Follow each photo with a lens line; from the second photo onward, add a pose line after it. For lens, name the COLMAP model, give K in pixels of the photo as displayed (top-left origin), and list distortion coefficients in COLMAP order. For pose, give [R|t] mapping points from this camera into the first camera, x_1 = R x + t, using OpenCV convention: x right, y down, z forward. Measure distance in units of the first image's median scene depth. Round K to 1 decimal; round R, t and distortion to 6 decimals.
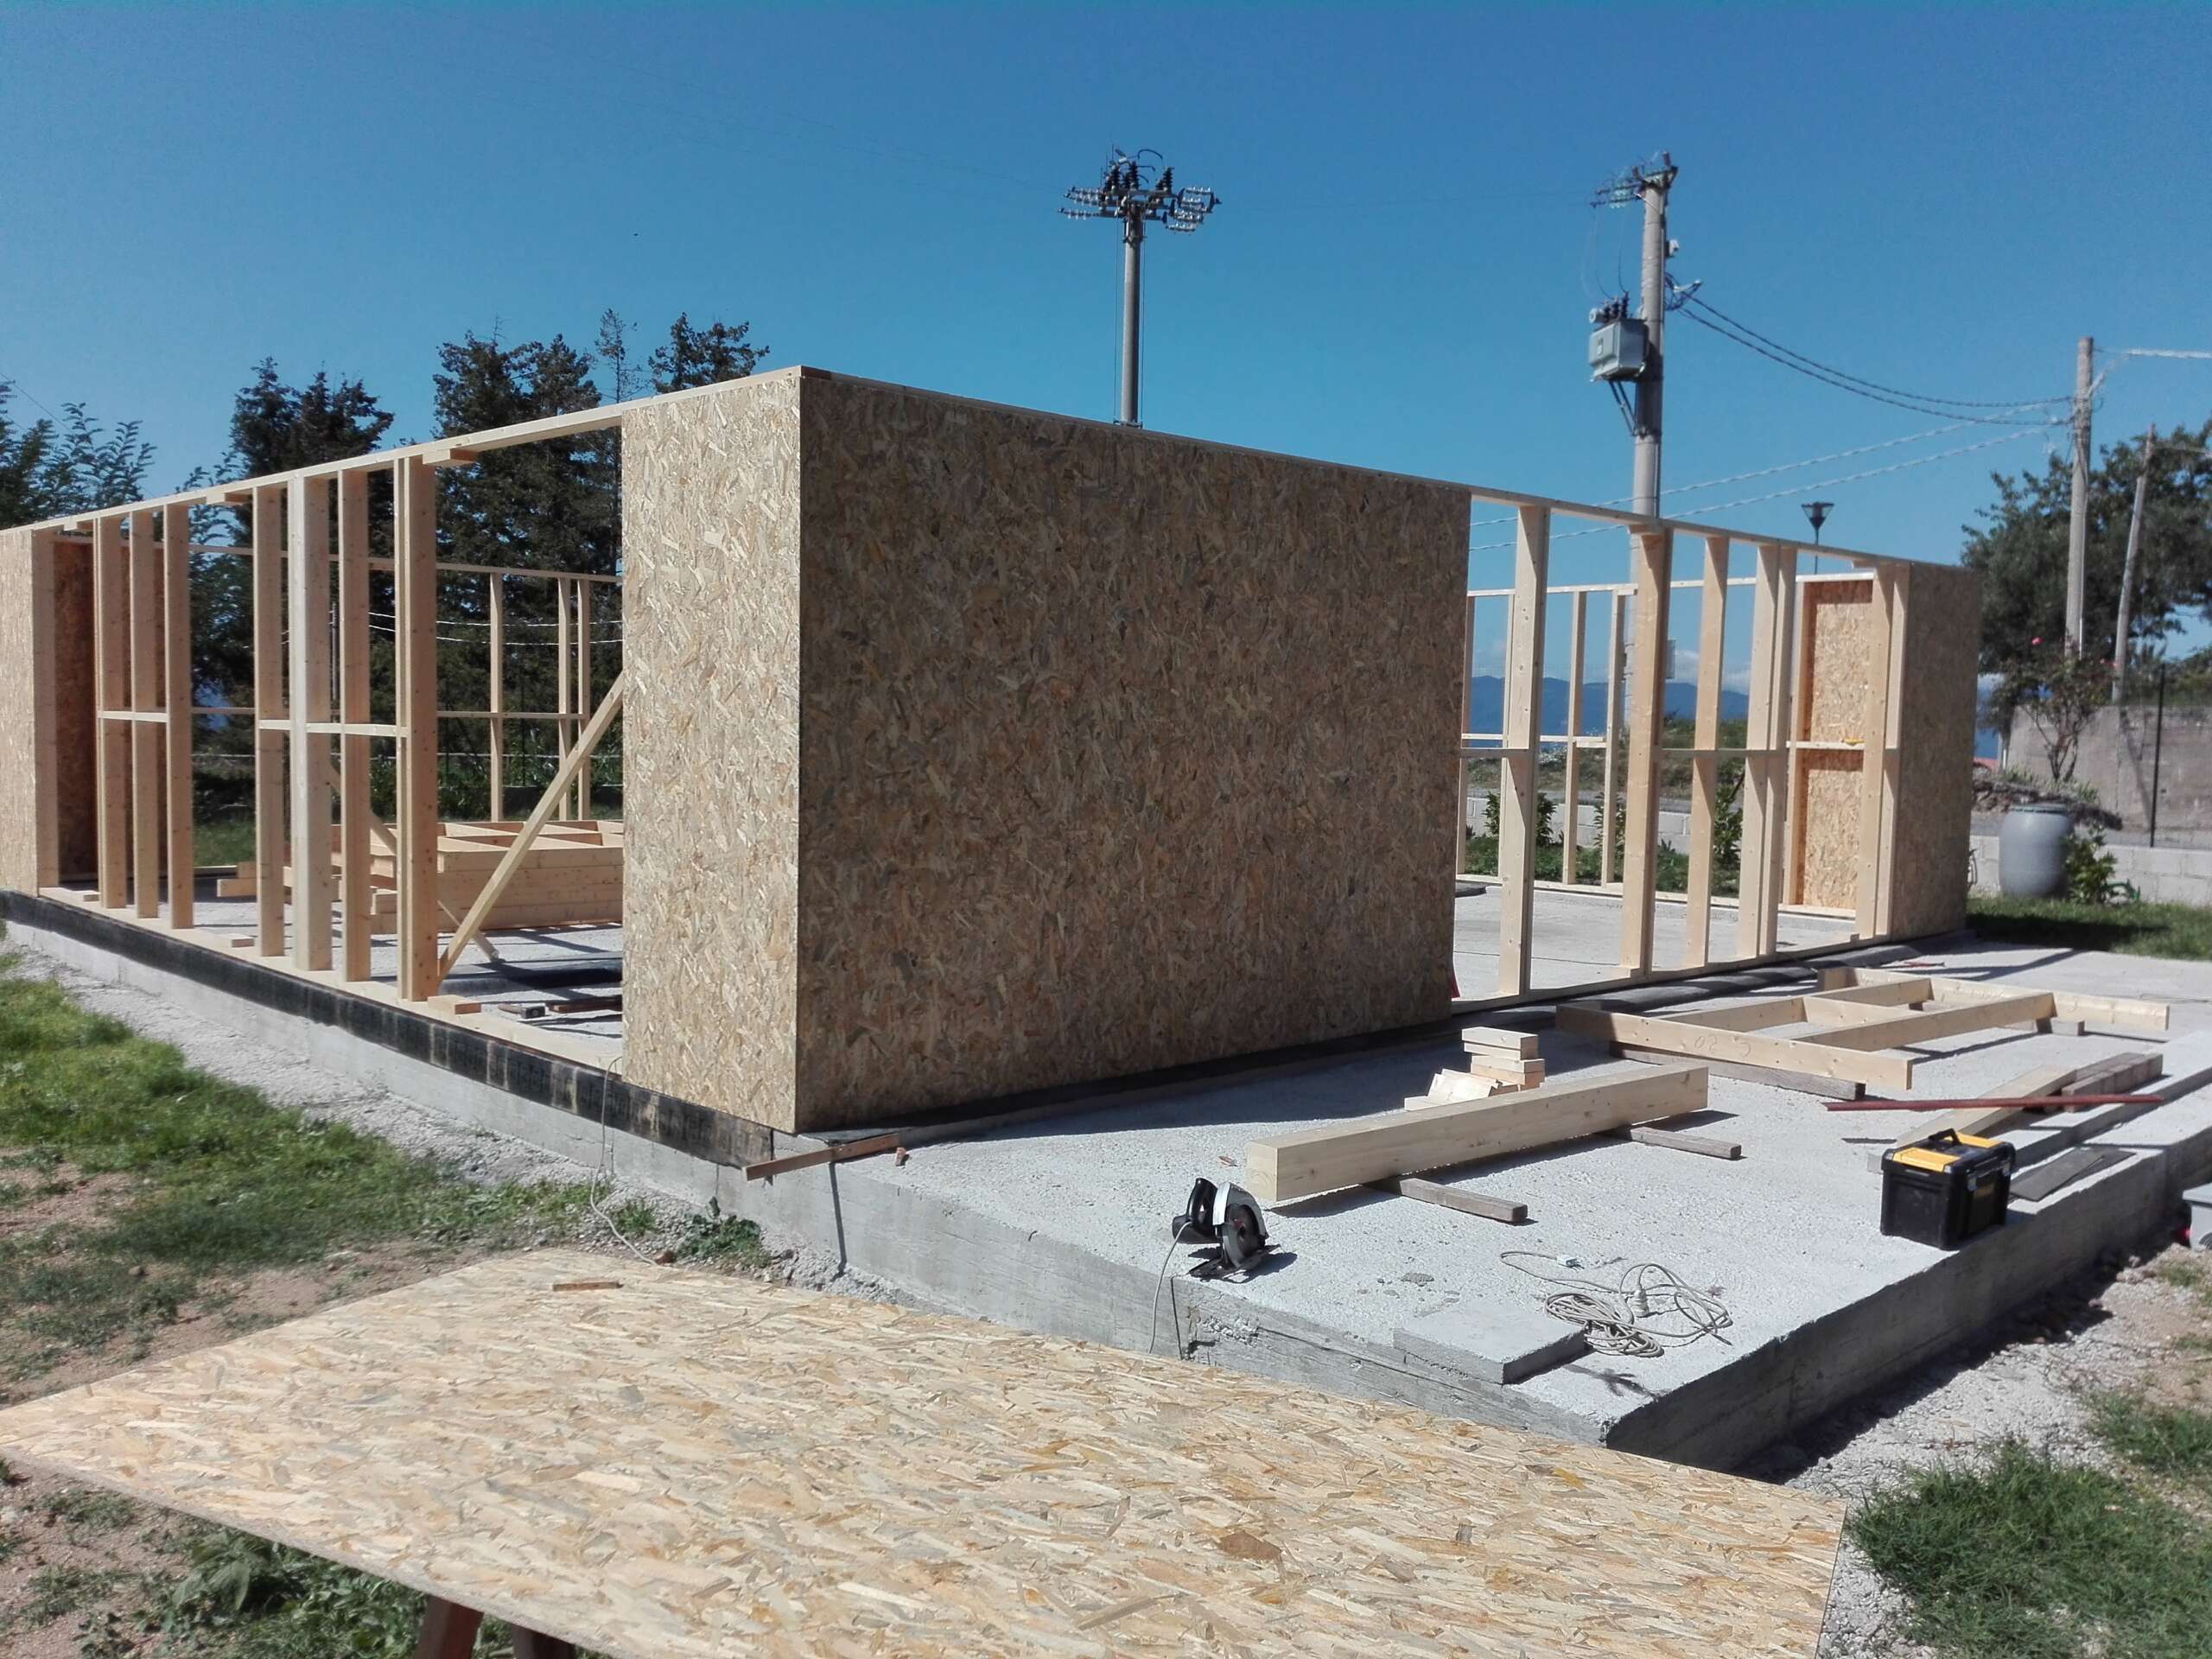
lens RADIAL K [[1799.1, 0, 1106.0], [0, 1799.1, 829.5], [0, 0, 1]] dist [0.131605, -0.275758]
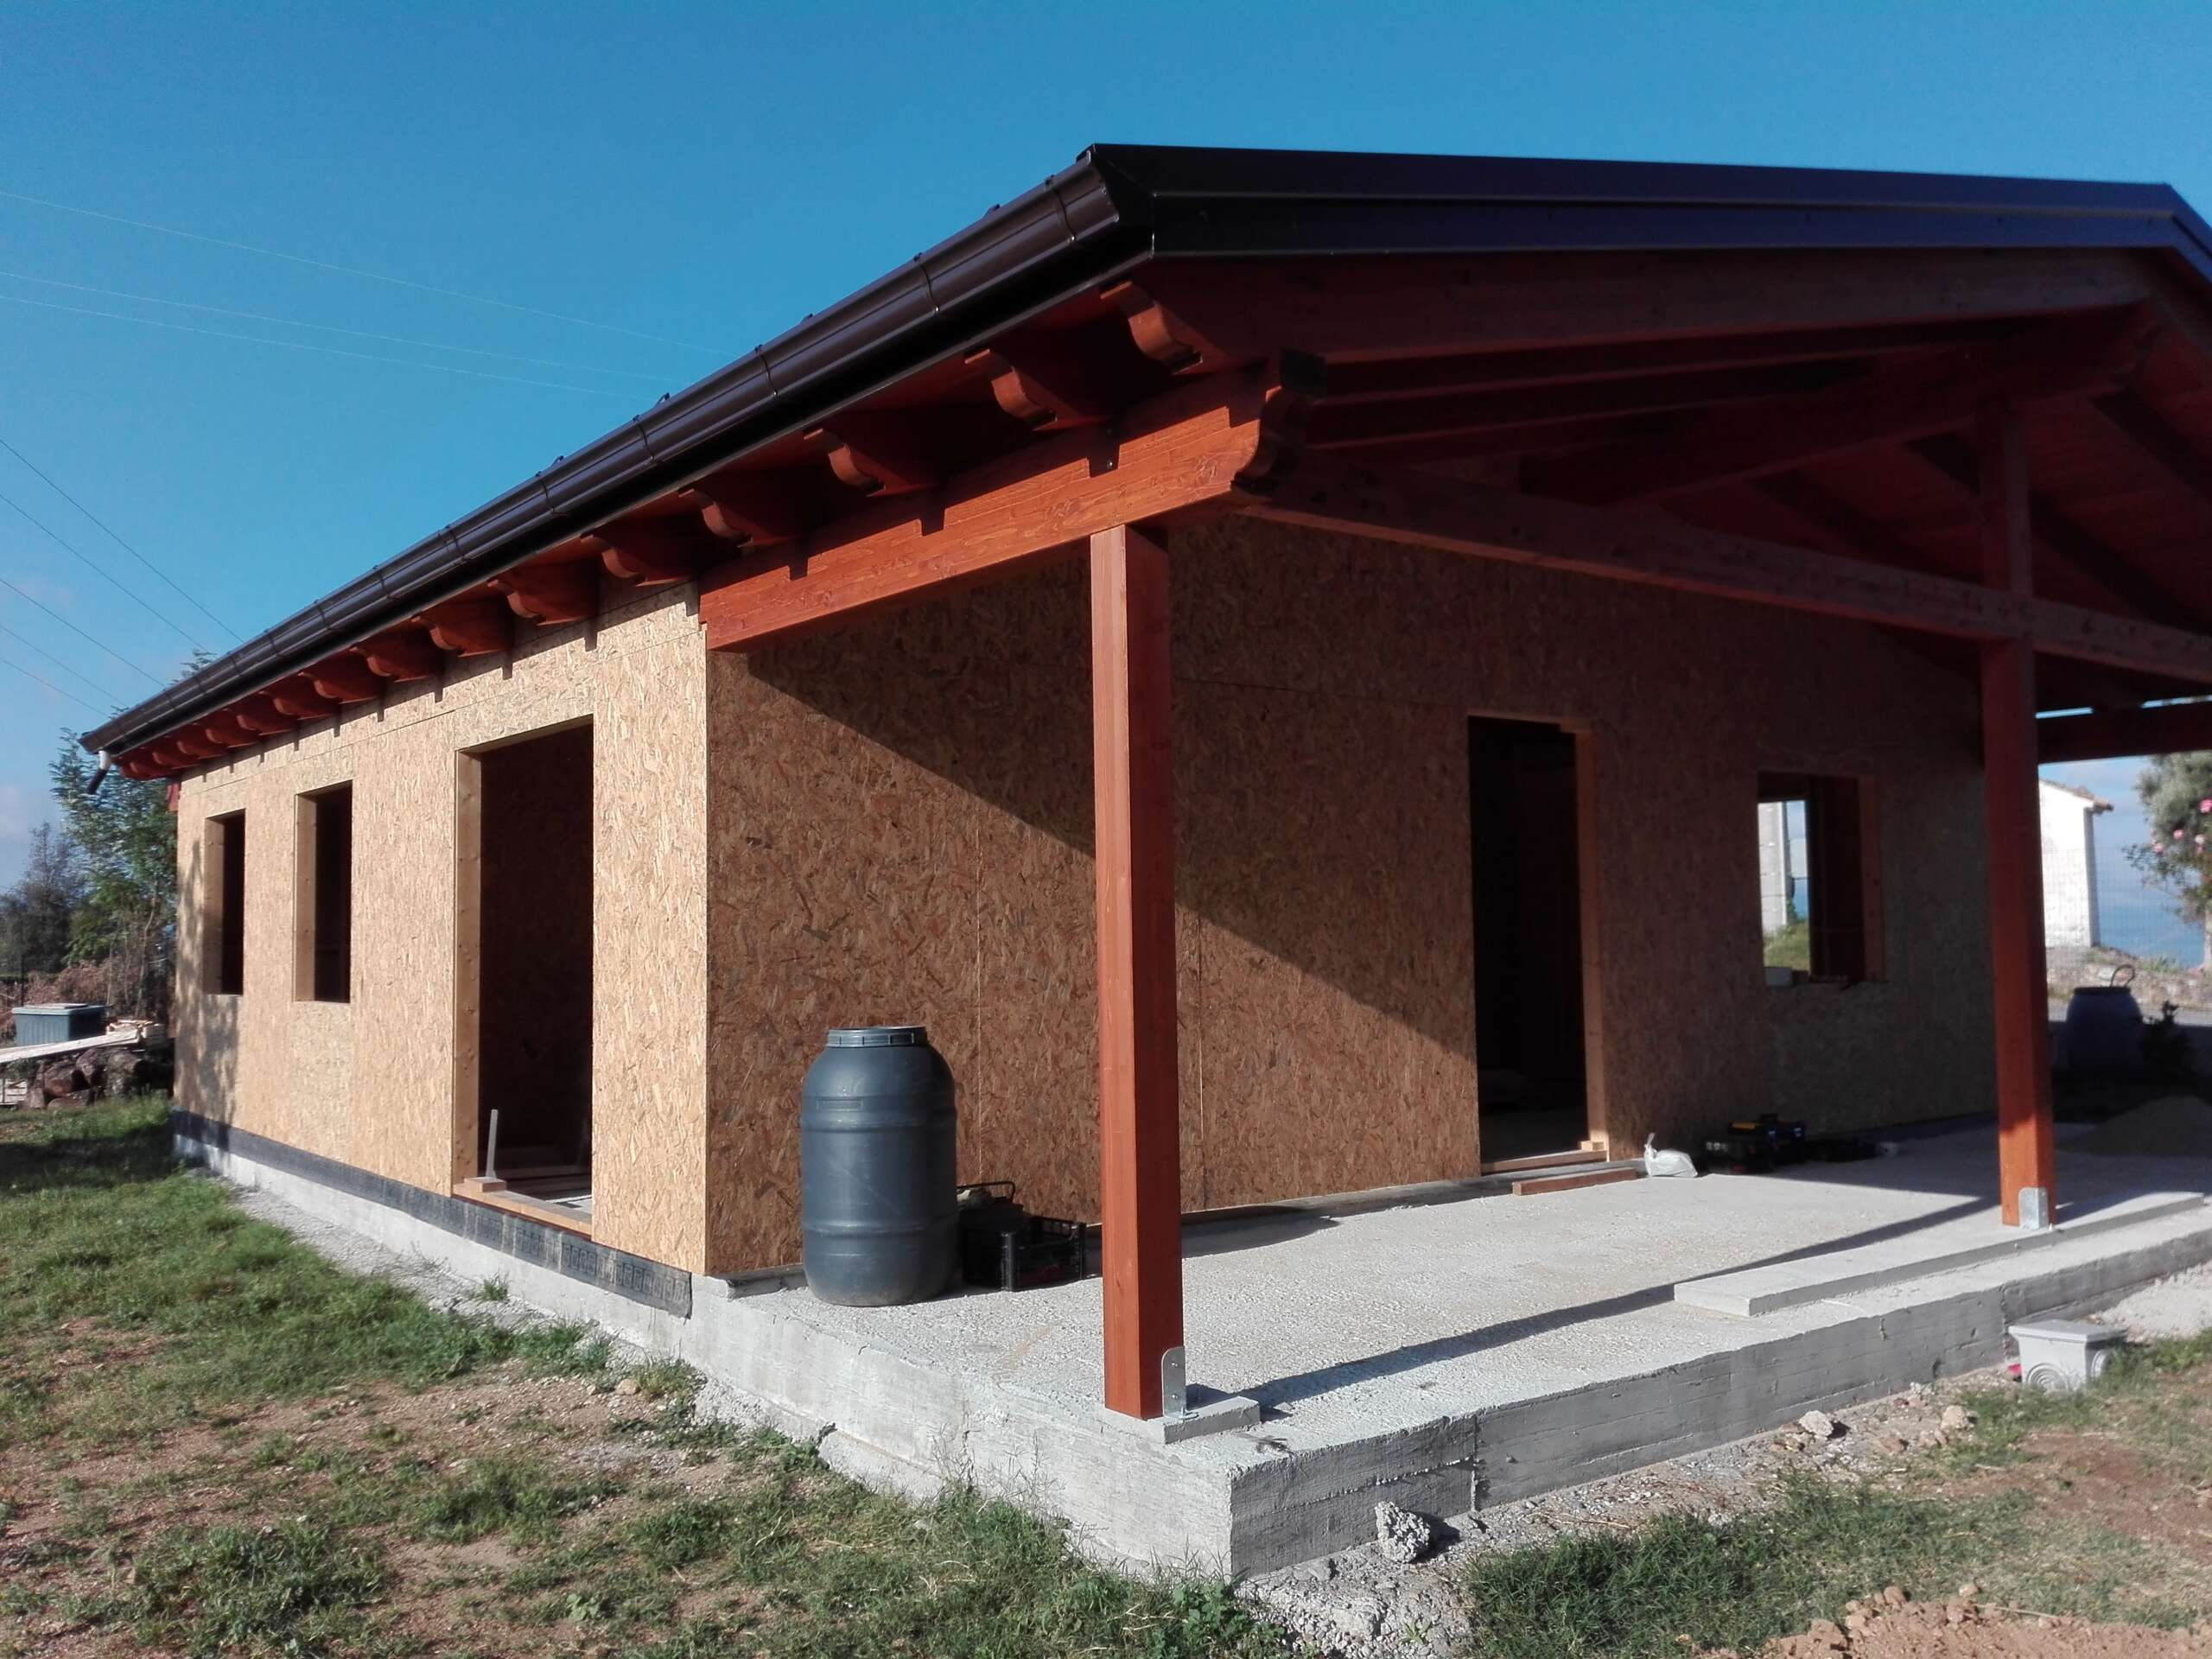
lens RADIAL K [[1790.0, 0, 1104.9], [0, 1790.0, 843.2], [0, 0, 1]] dist [0.106138, -0.191468]
pose [[0.990431, -0.042693, -0.131240, 0.217261], [0.025674, 0.991347, -0.128731, 0.046373], [0.135600, 0.124130, 0.982957, -0.108569]]
